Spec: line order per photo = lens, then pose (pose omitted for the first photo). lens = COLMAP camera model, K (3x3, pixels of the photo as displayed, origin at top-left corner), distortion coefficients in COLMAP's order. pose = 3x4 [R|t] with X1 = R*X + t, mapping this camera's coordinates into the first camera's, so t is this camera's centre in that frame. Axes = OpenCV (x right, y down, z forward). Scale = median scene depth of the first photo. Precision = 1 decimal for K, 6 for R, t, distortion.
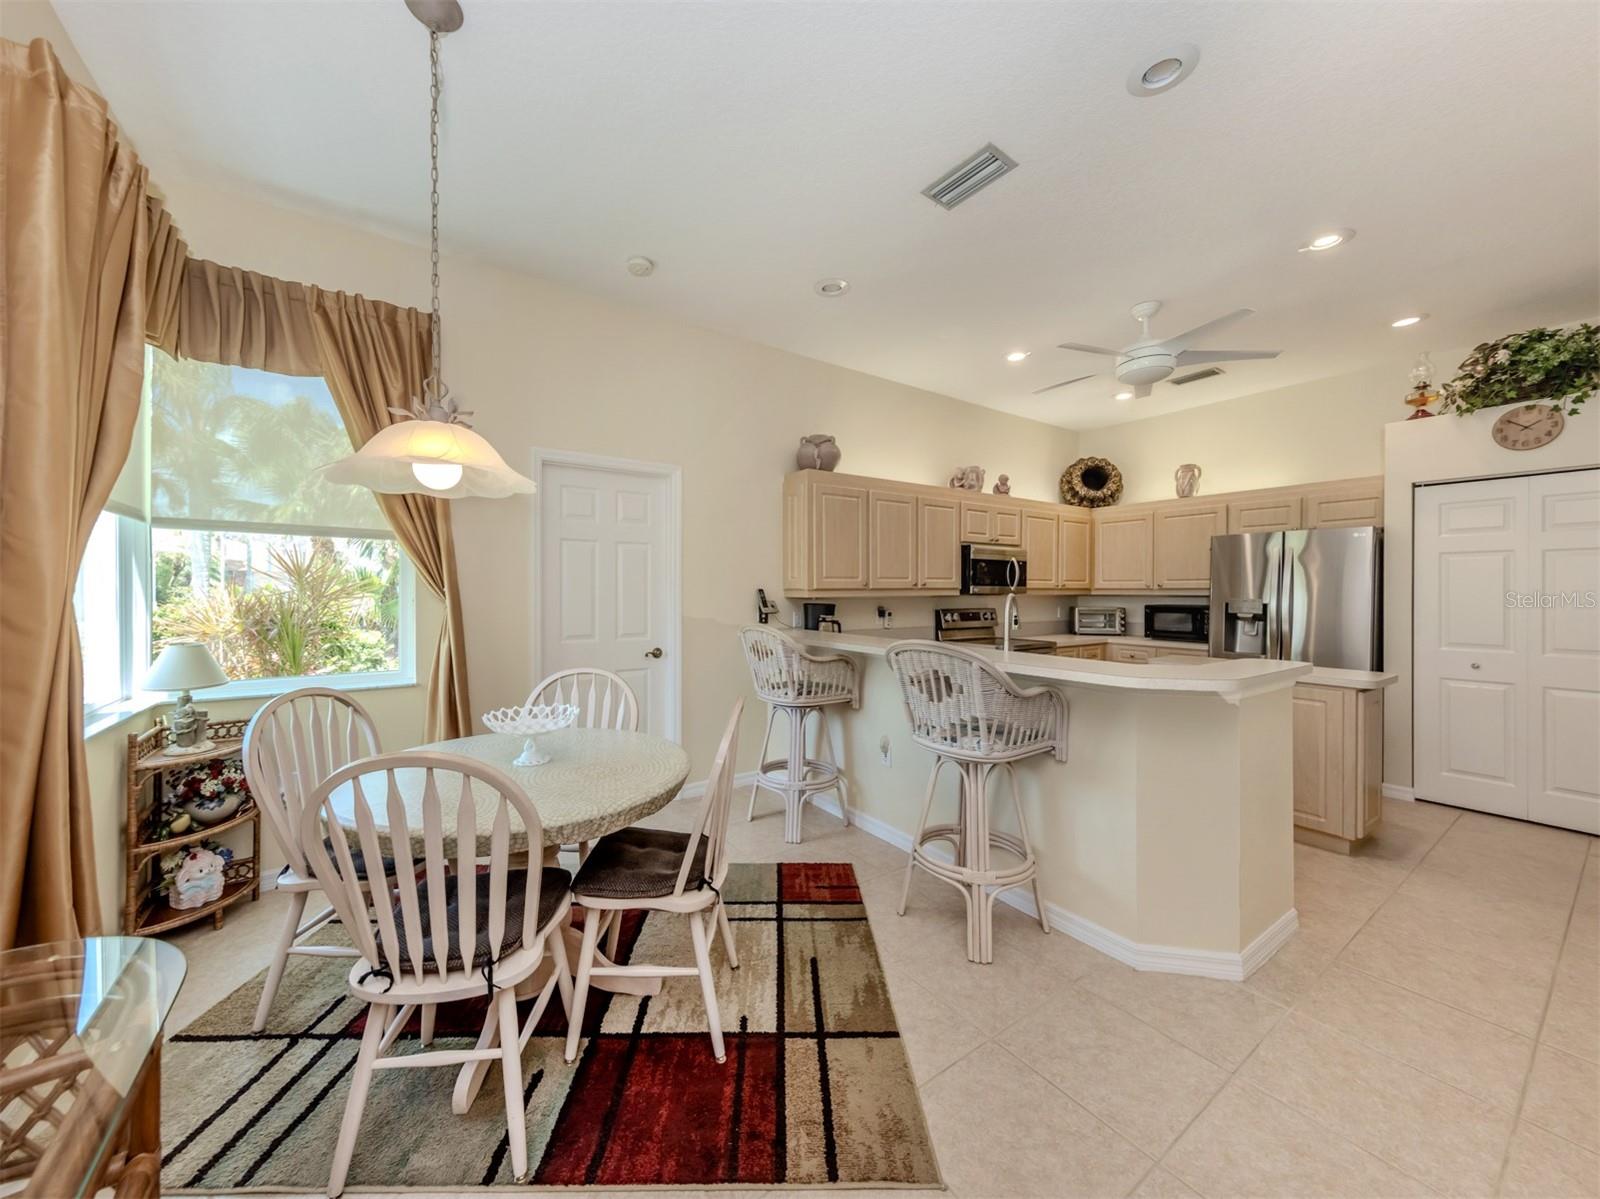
lens RADIAL K [[534.6, 0, 802.4], [0, 534.6, 607.7], [0, 0, 1]] dist [-0.000153, -0.000155]
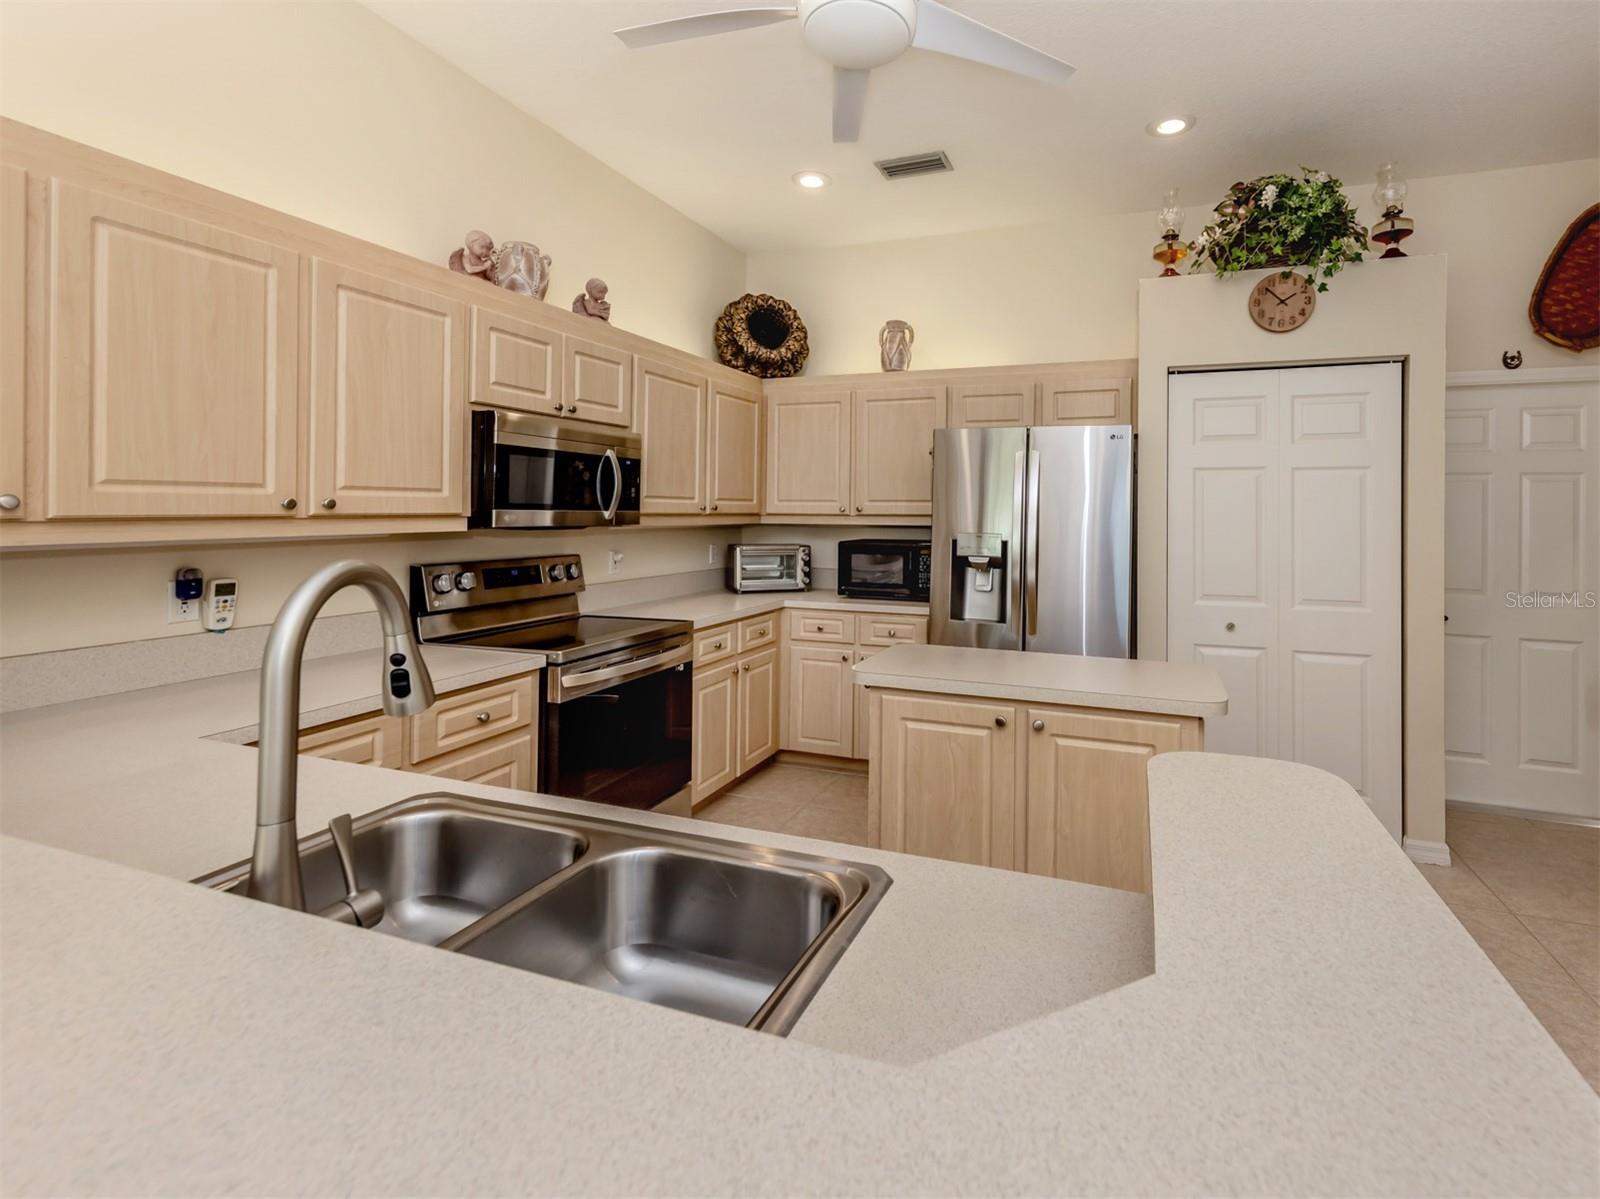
lens RADIAL K [[717.4, 0, 910.9], [0, 717.4, 429.1], [0, 0, 1]] dist [-0.000899, 0.000001]
pose [[0.773600, 0.076581, 0.629030, 0.334723], [0.016086, 0.989977, -0.140307, -0.029488], [-0.633470, 0.118660, 0.764614, 0.571918]]
